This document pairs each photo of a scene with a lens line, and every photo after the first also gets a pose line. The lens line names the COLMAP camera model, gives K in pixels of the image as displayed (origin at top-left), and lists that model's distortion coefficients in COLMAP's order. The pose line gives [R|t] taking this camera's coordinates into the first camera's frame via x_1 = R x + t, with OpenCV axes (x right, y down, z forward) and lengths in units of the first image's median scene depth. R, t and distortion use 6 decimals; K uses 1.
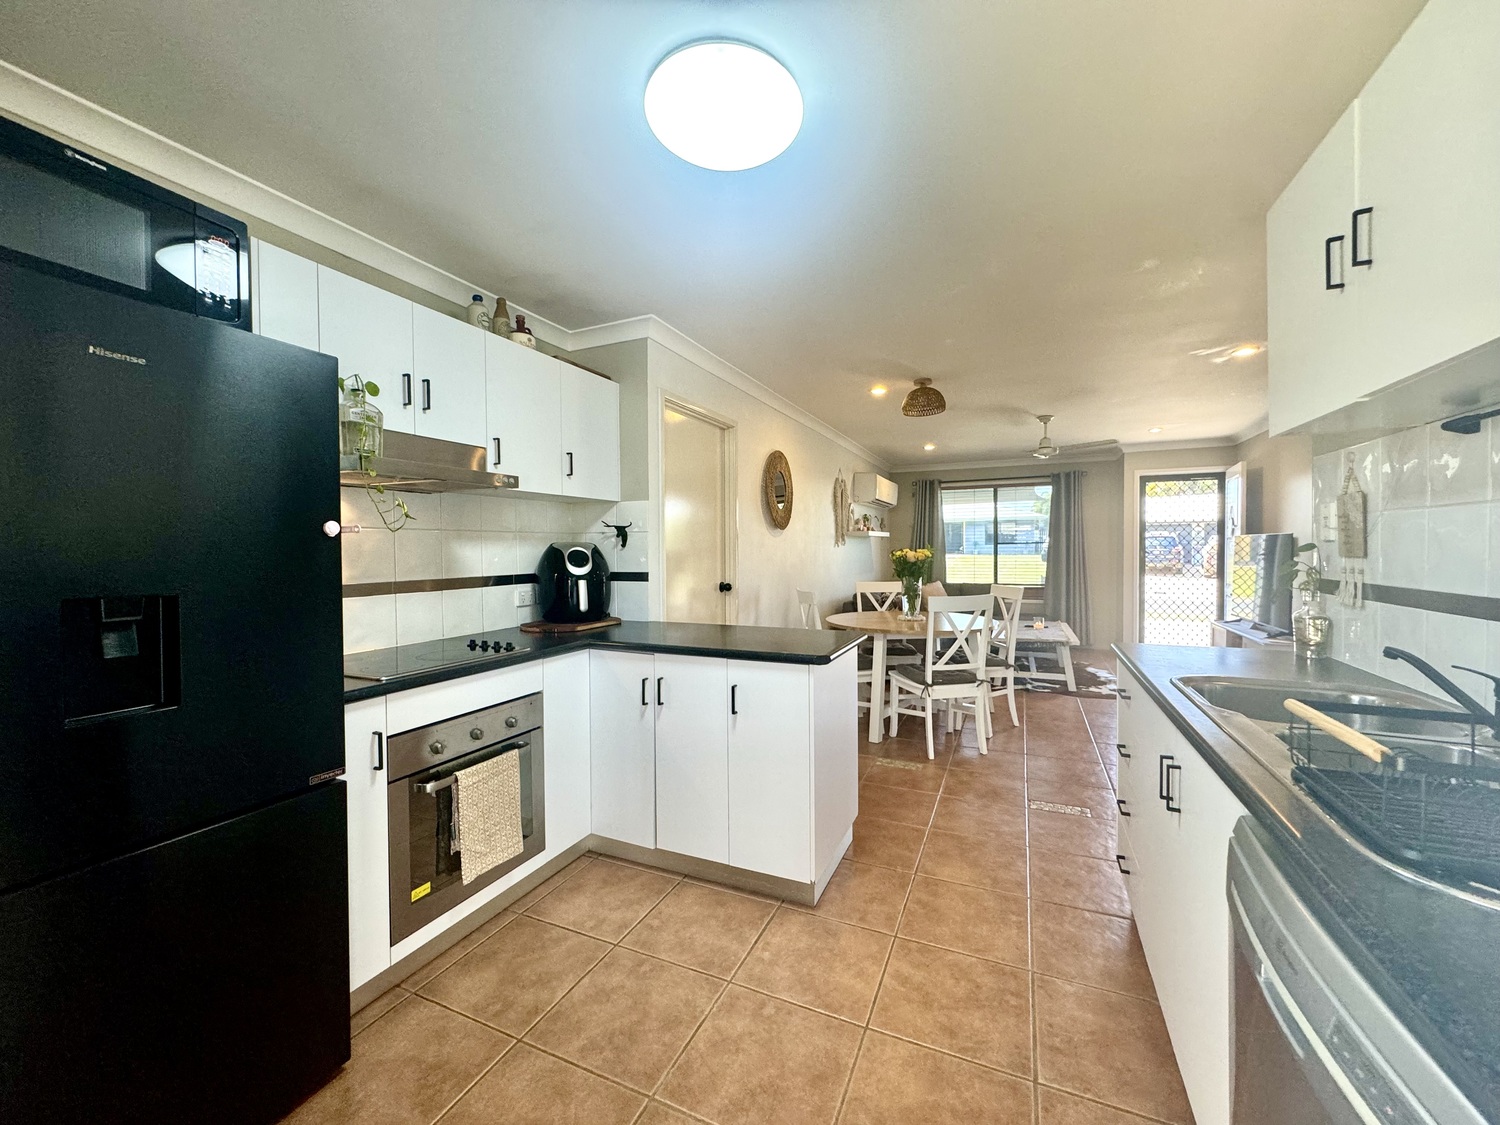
lens RADIAL K [[597.3, 0, 750.0], [0, 597.3, 562.5], [0, 0, 1]] dist [0.001255, 0.000890]
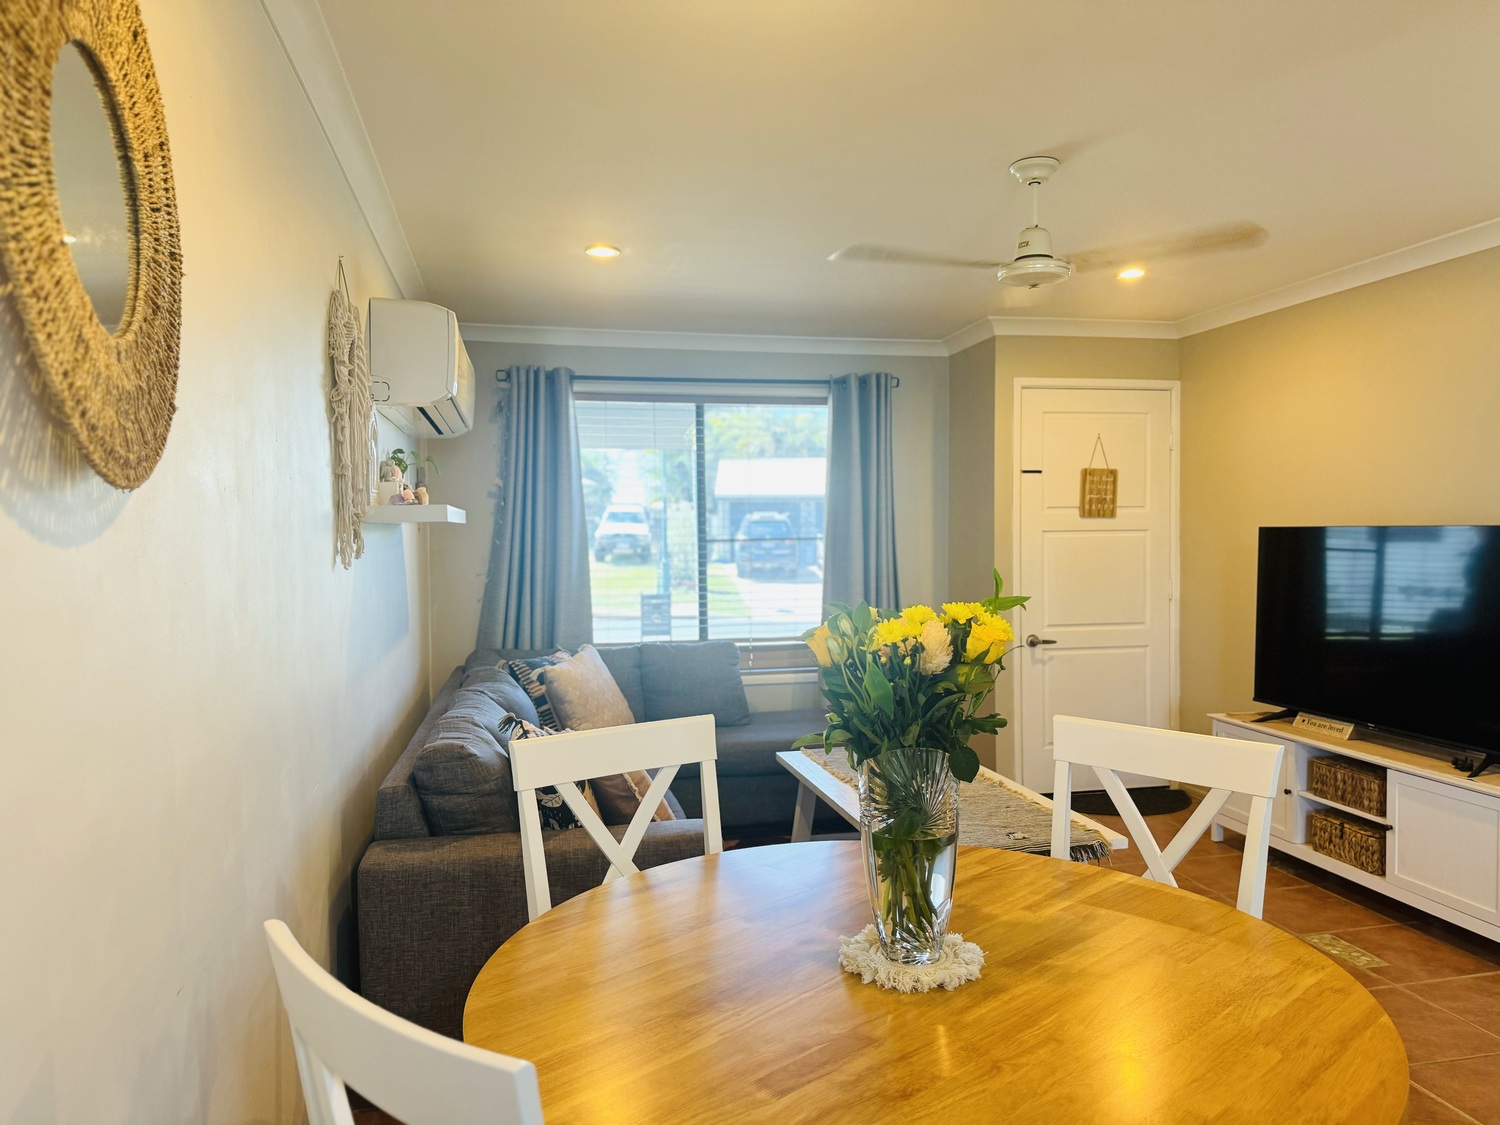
lens RADIAL K [[1041.6, 0, 750.0], [0, 1041.6, 562.5], [0, 0, 1]] dist [0.003434, 0.000130]
pose [[0.797371, -0.016862, 0.603253, 0.015244], [0.016164, 0.999848, 0.006581, -0.023207], [-0.603272, 0.004503, 0.797522, 0.446433]]
